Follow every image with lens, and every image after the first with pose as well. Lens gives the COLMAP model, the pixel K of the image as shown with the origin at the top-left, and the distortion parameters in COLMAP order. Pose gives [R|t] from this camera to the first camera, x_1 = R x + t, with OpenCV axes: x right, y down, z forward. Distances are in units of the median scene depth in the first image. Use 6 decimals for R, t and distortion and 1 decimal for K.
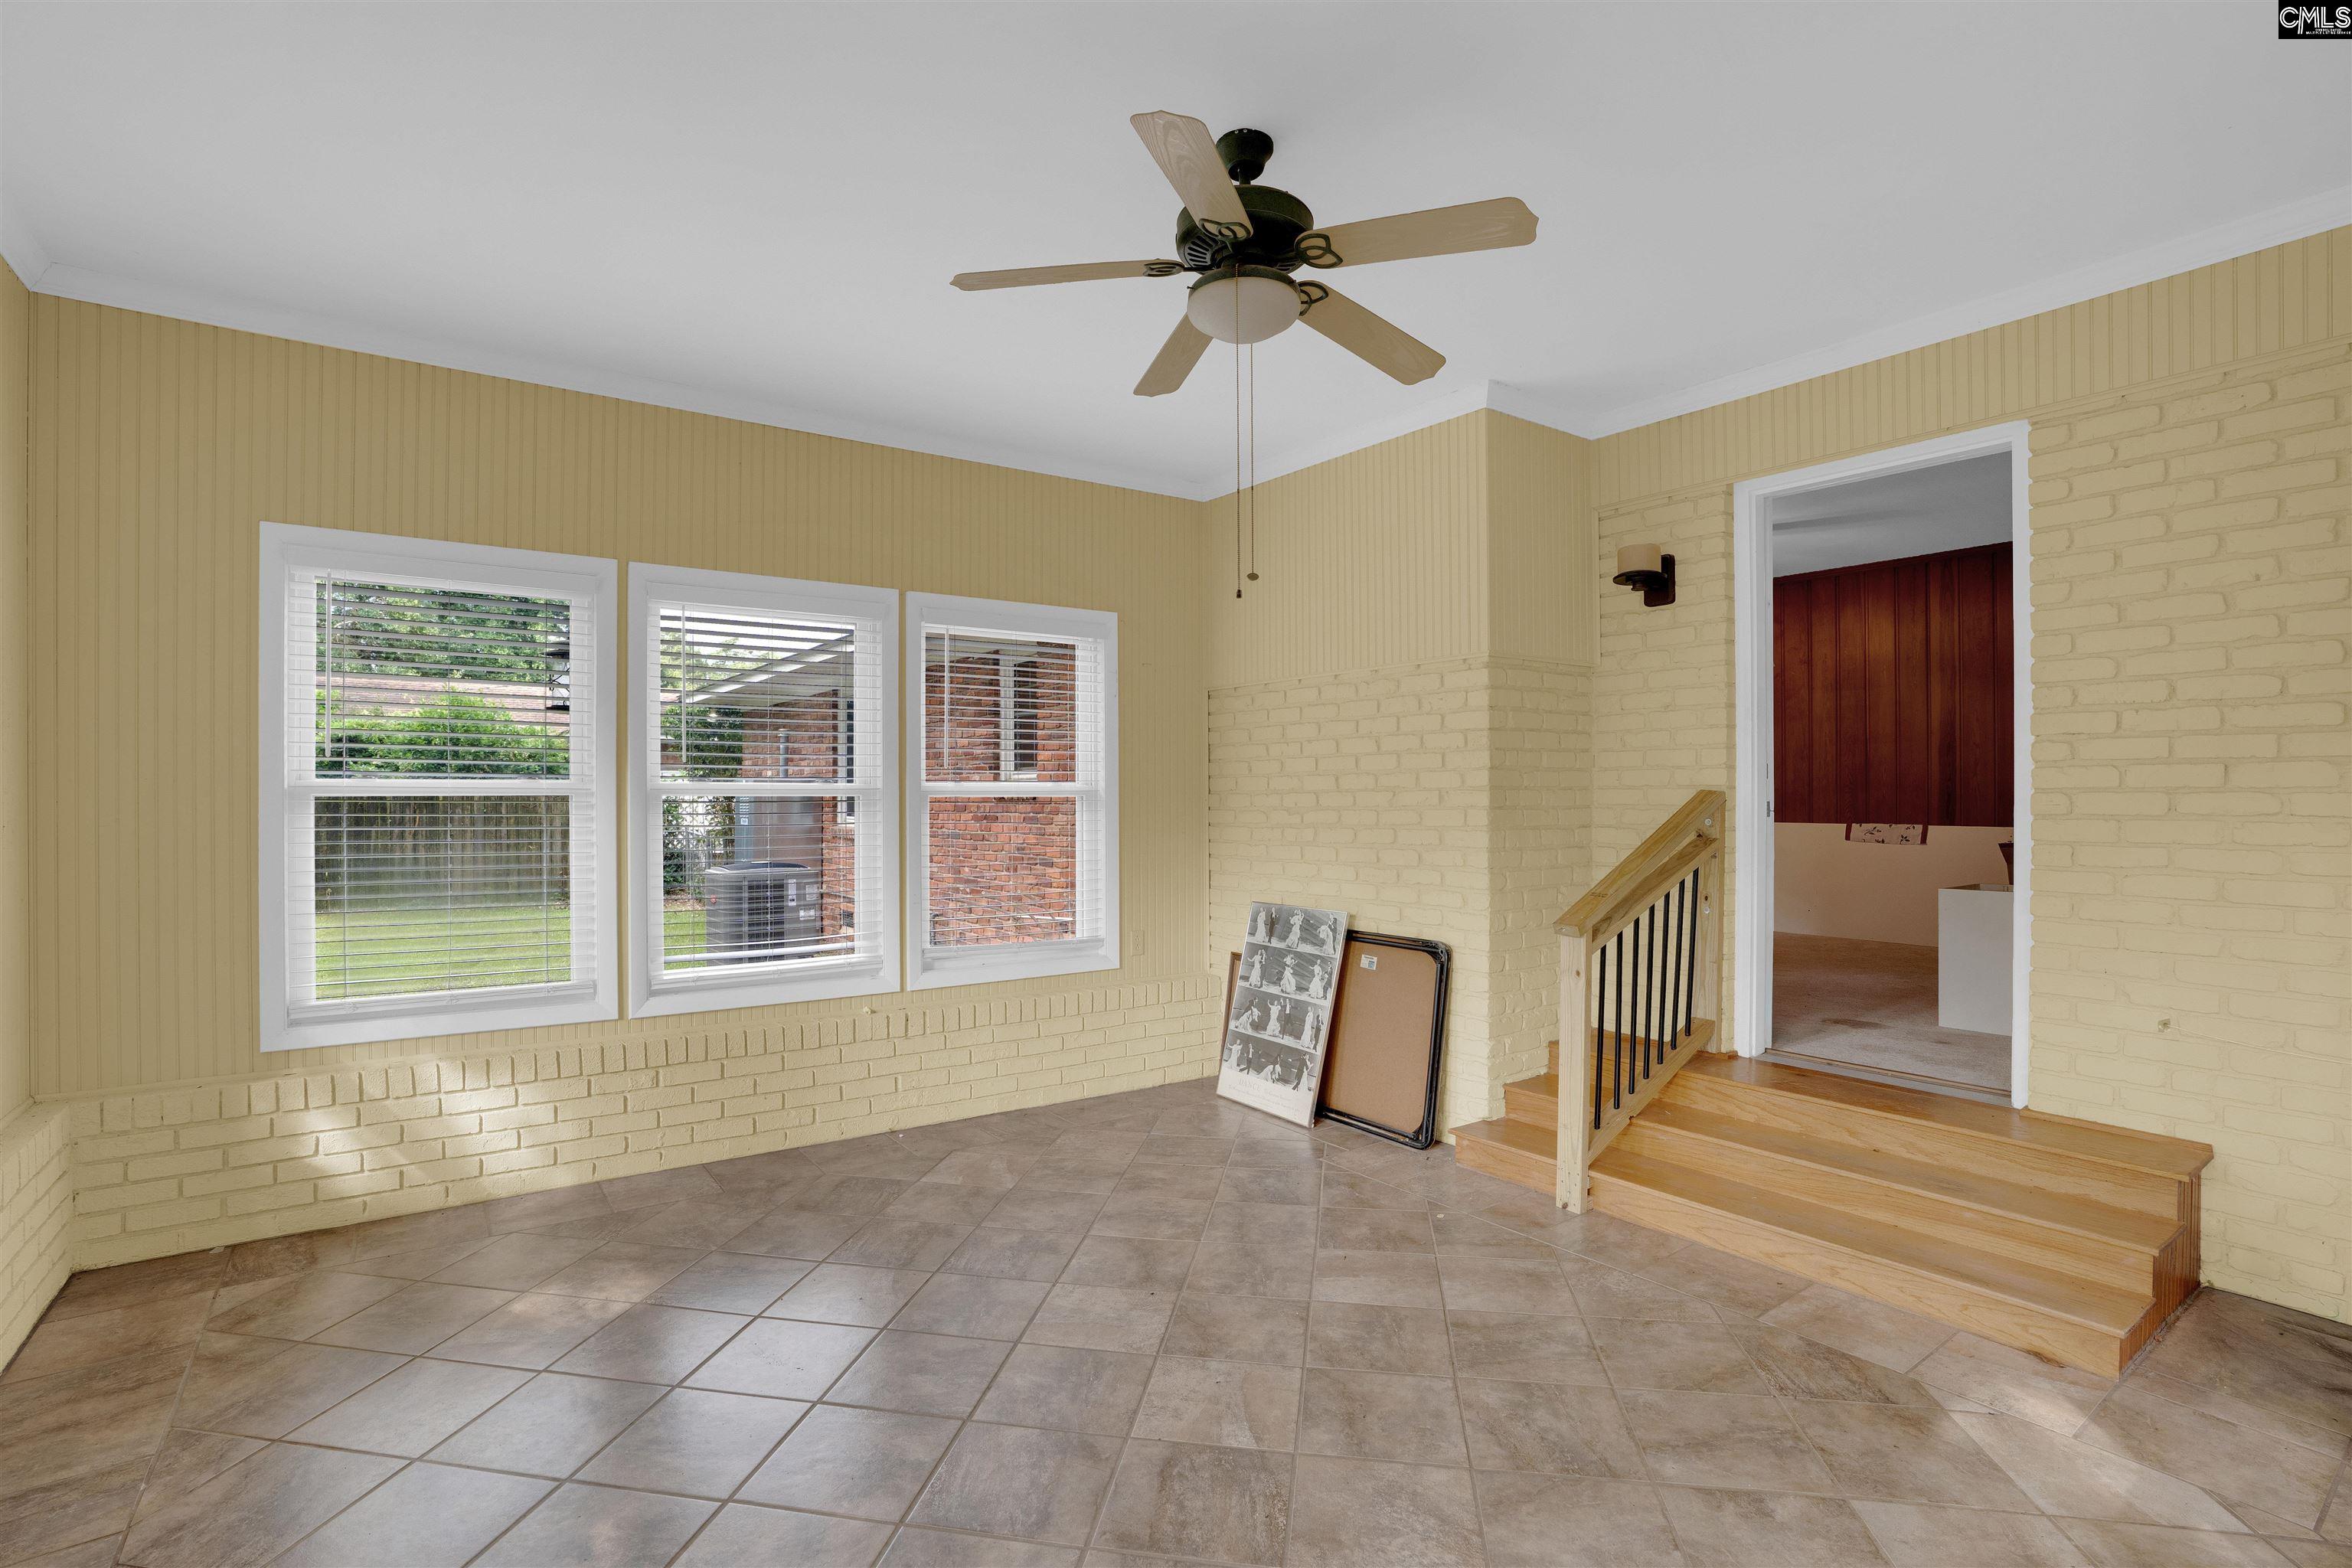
lens RADIAL K [[1095.6, 0, 1160.8], [0, 1095.6, 794.3], [0, 0, 1]] dist [-0.068095, 0.024295]
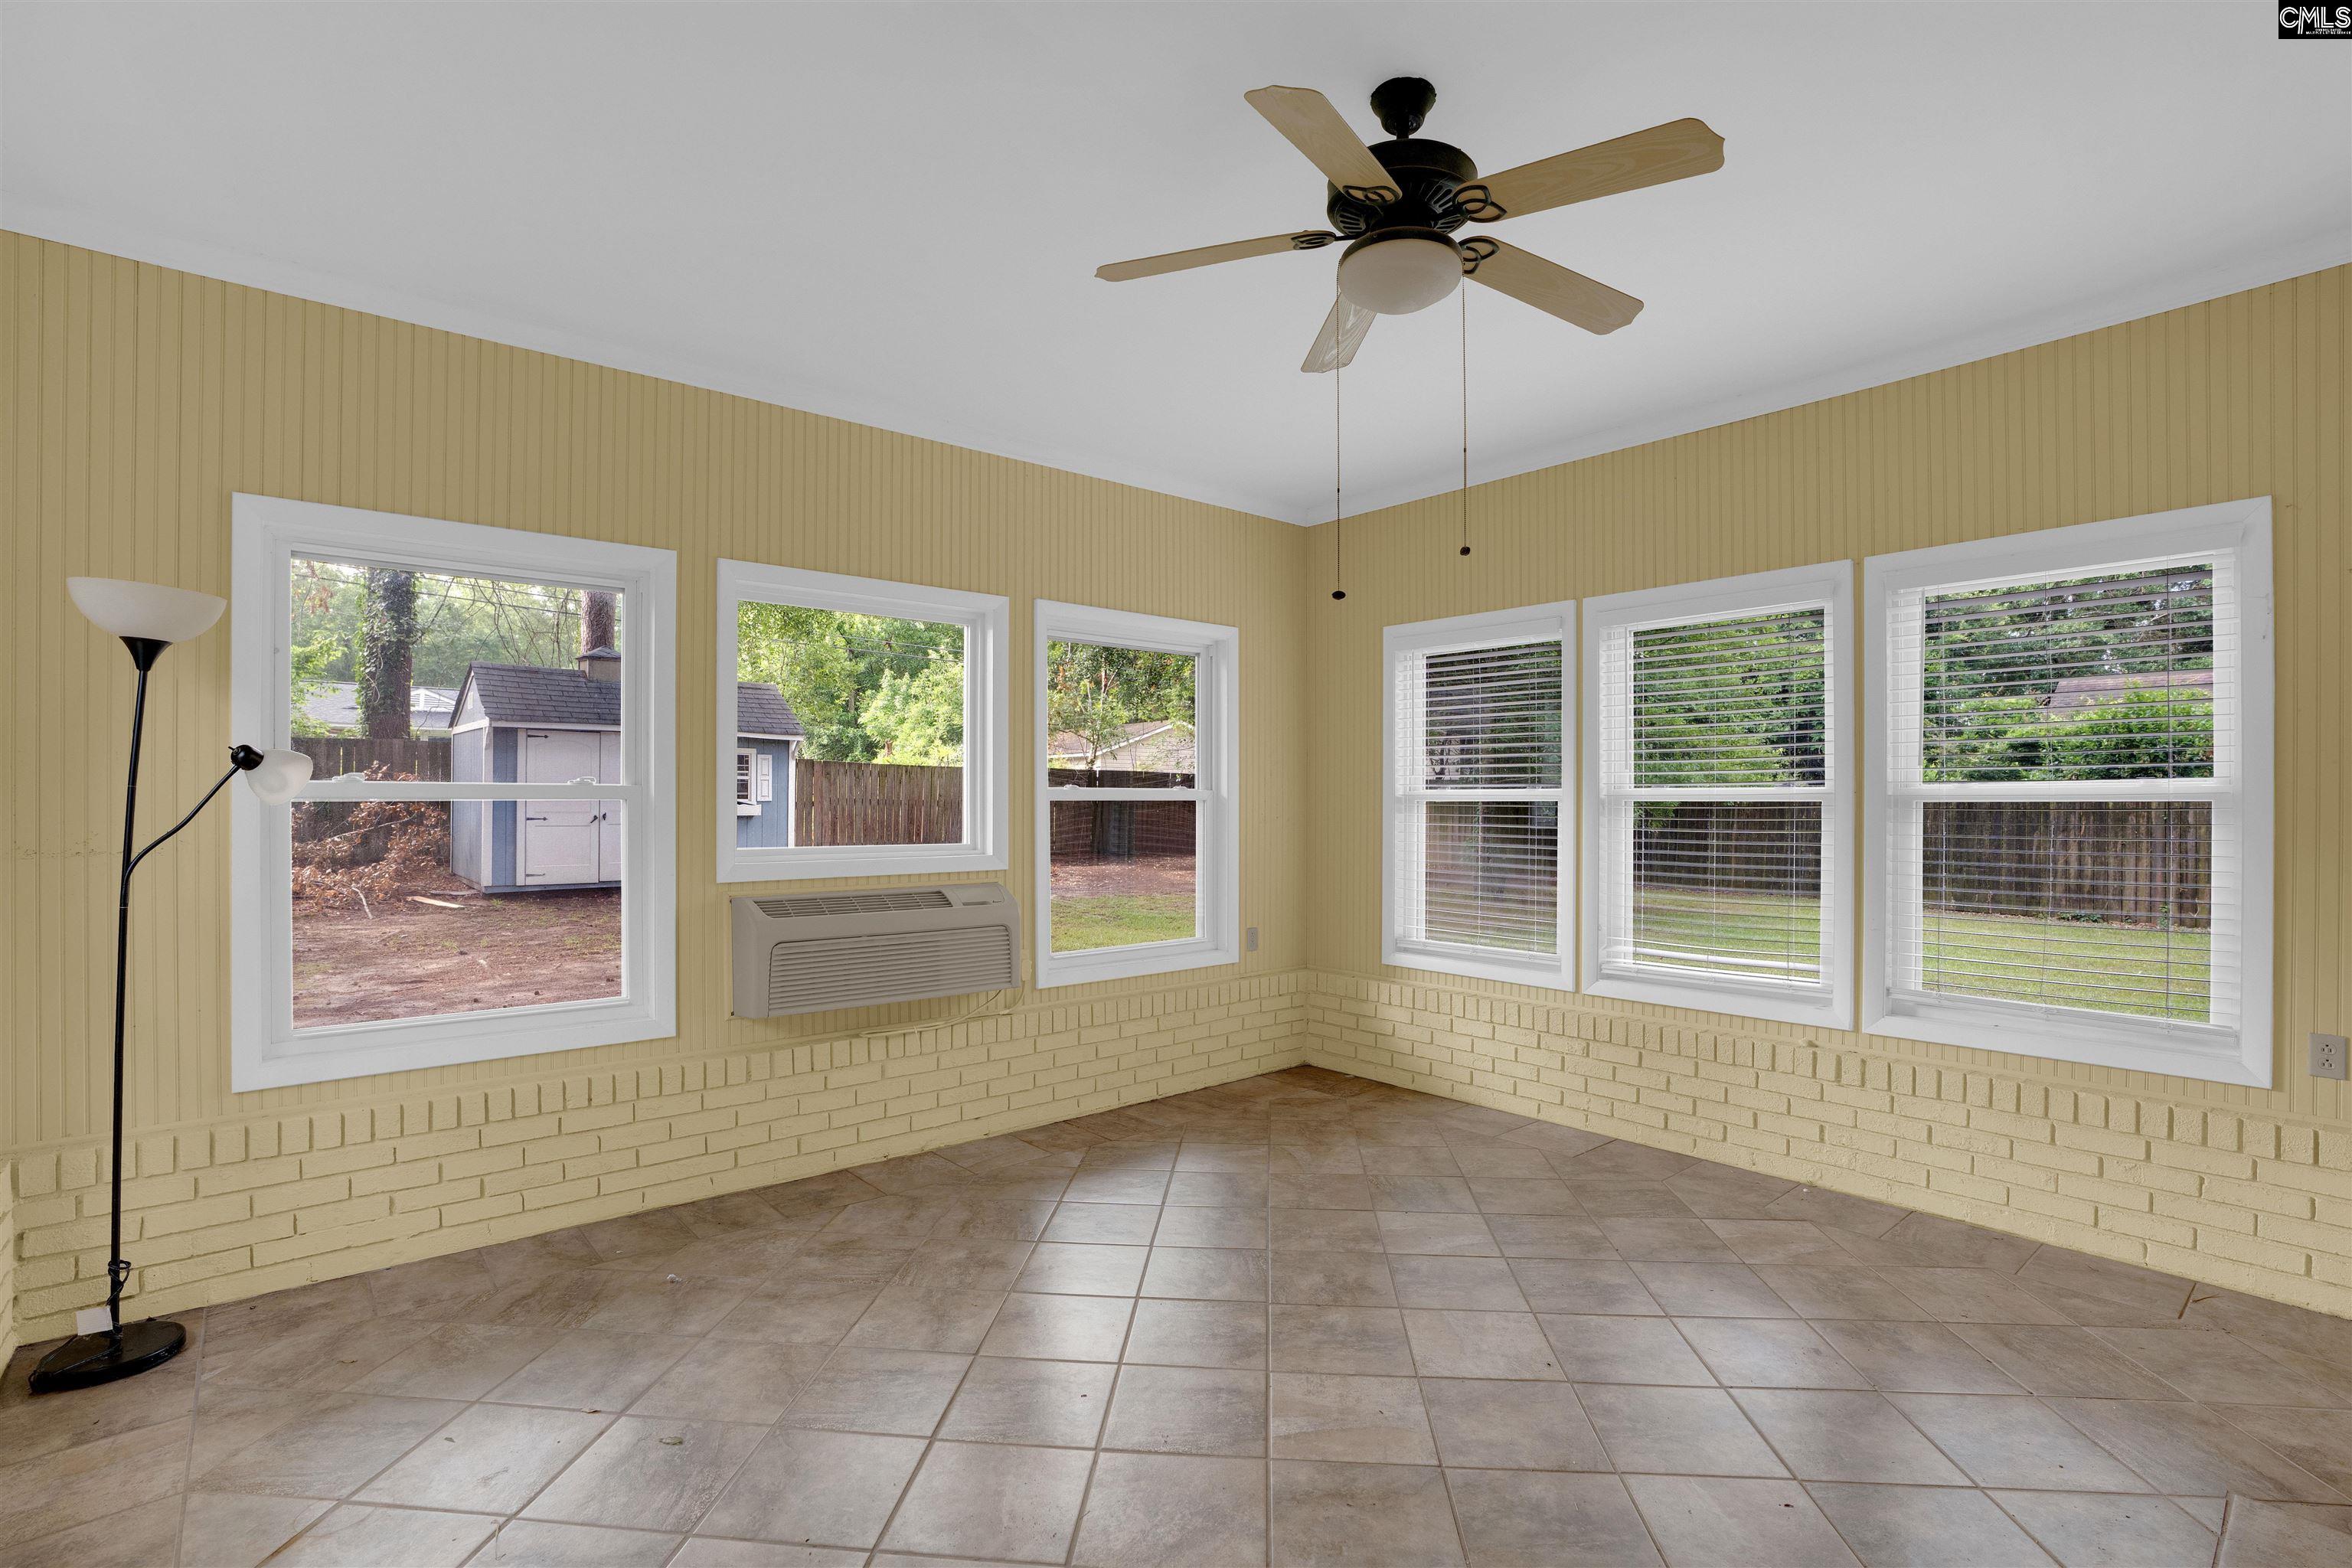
lens RADIAL K [[1089.0, 0, 1164.8], [0, 1089.0, 800.8], [0, 0, 1]] dist [-0.036277, -0.000441]
pose [[0.081938, -0.002935, -0.996633, 0.620226], [0.000412, 0.999996, -0.002911, 0.004685], [0.996637, -0.000172, 0.081939, 0.453743]]
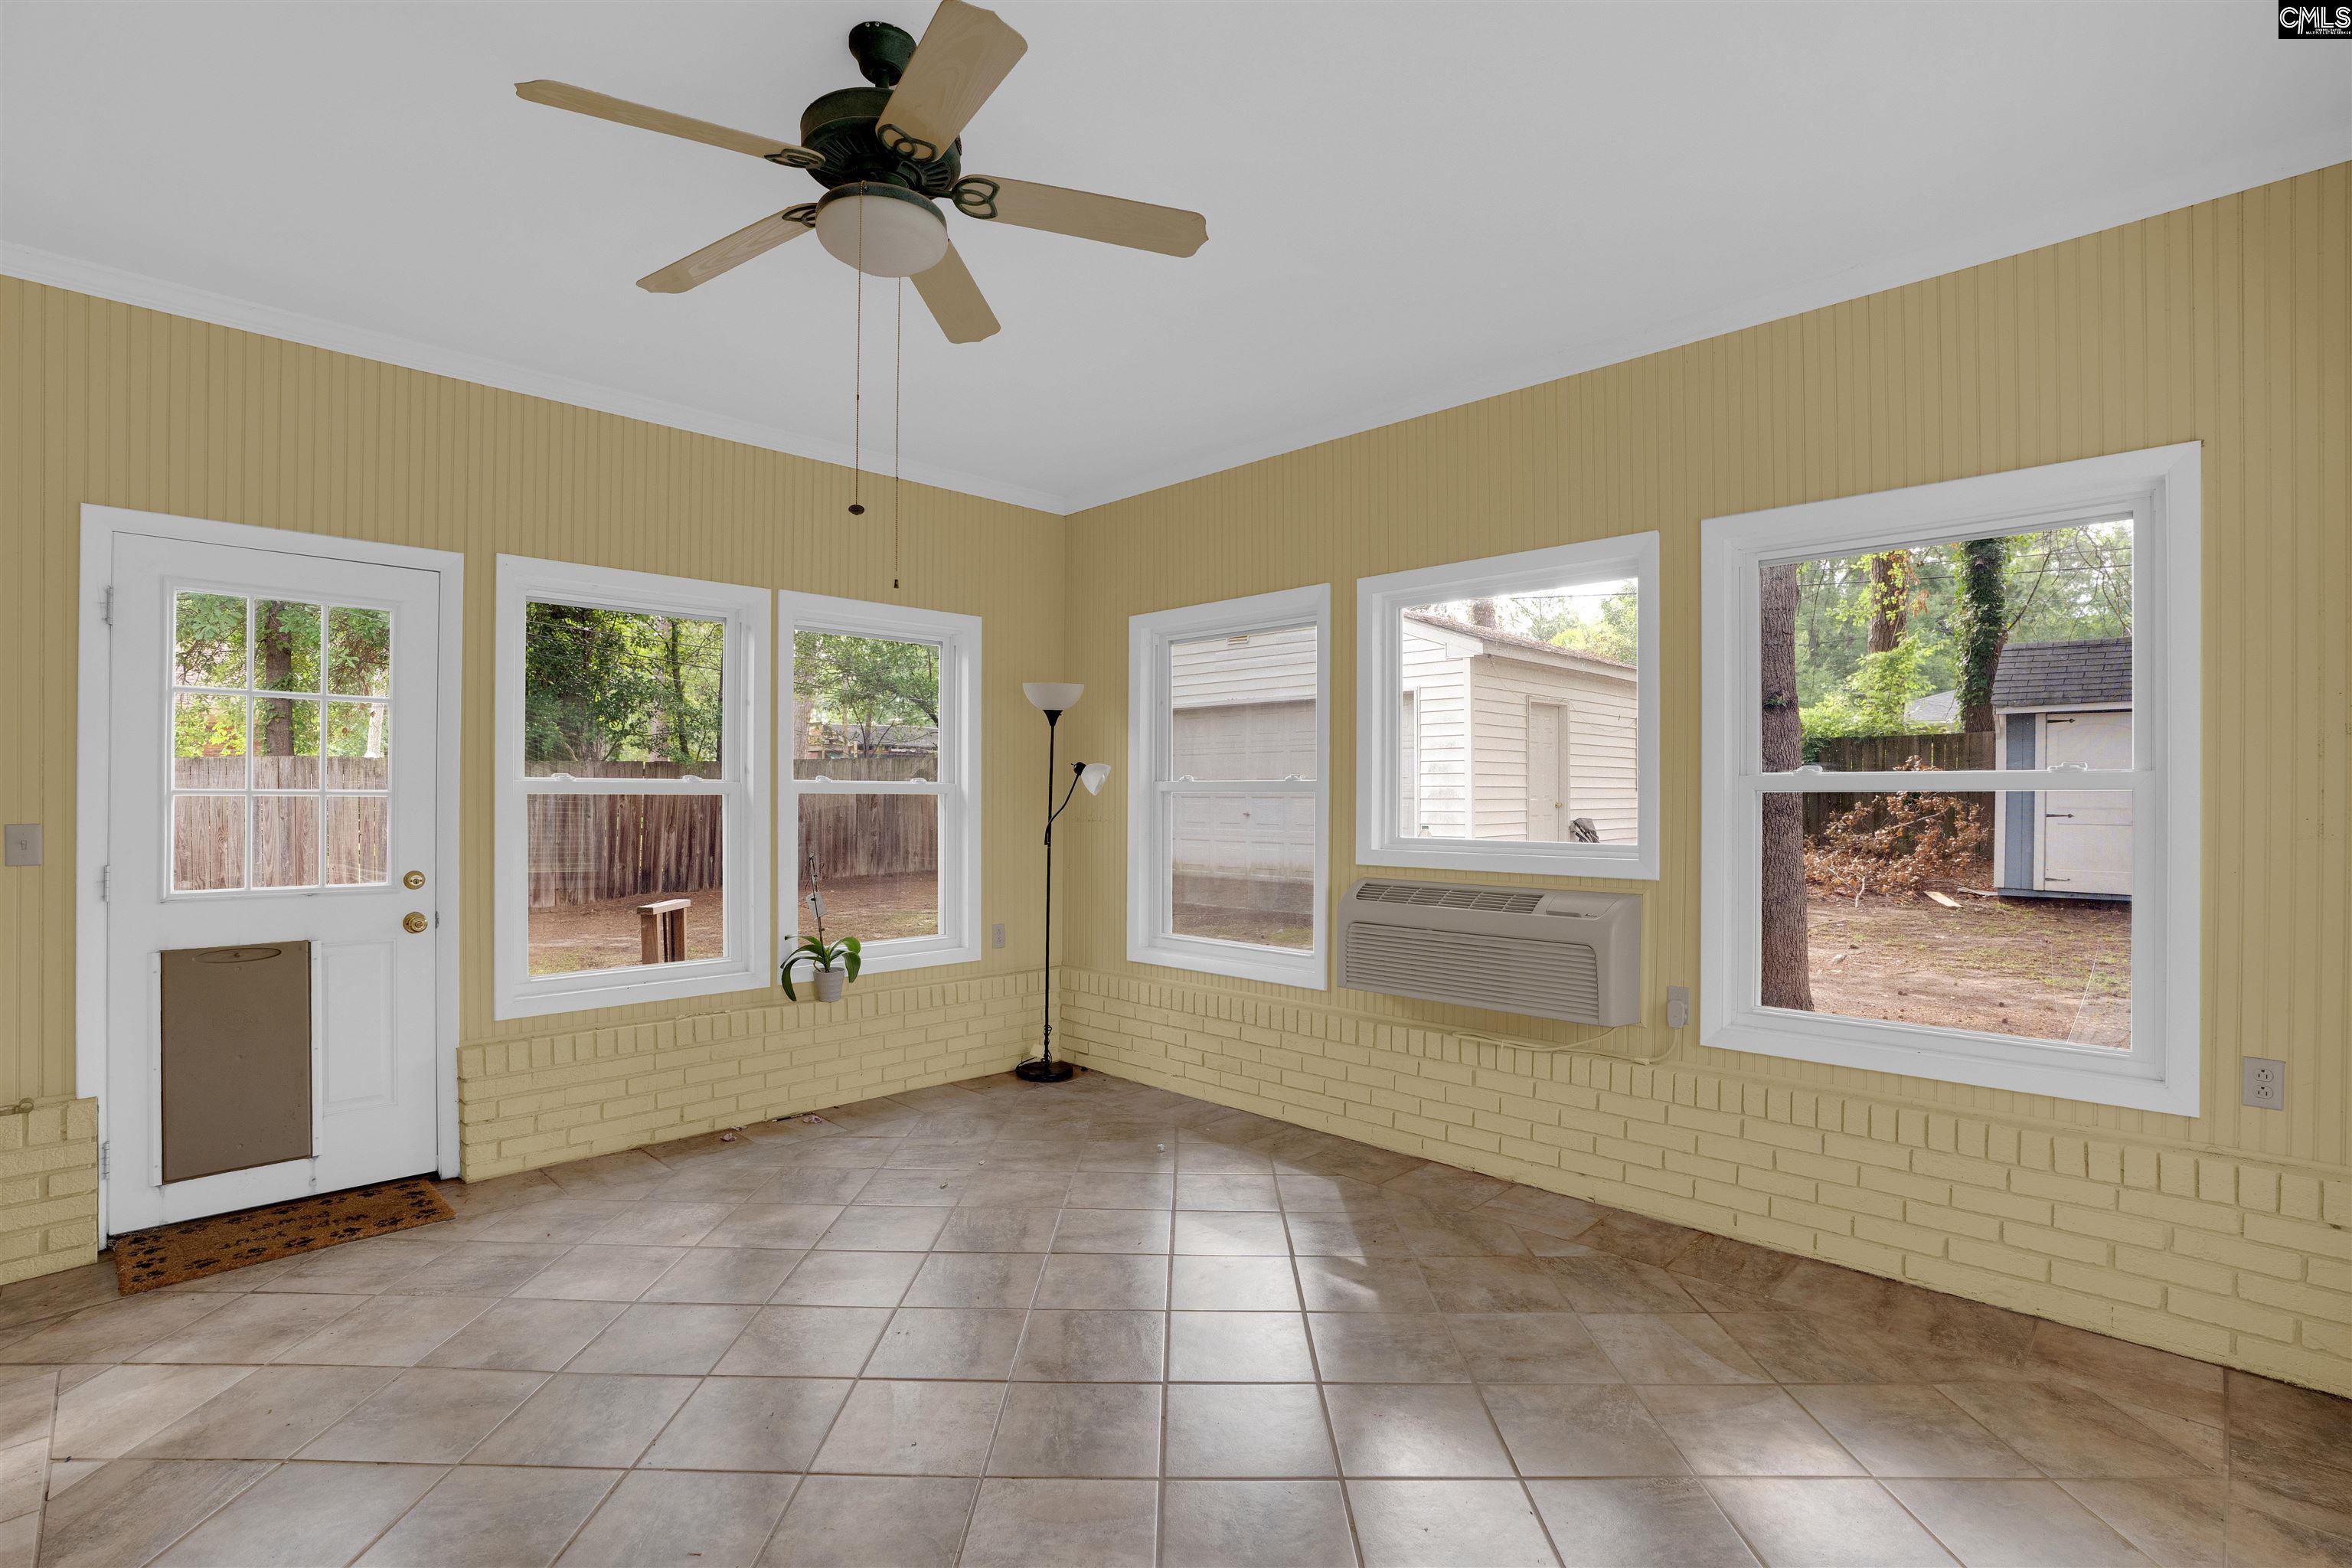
lens RADIAL K [[1095.6, 0, 1160.8], [0, 1095.6, 794.3], [0, 0, 1]] dist [-0.068095, 0.024295]
pose [[-0.986886, -0.004007, -0.161371, 0.000240], [-0.003902, 0.999992, -0.000964, 0.004904], [0.161373, -0.000322, -0.986893, 1.201542]]
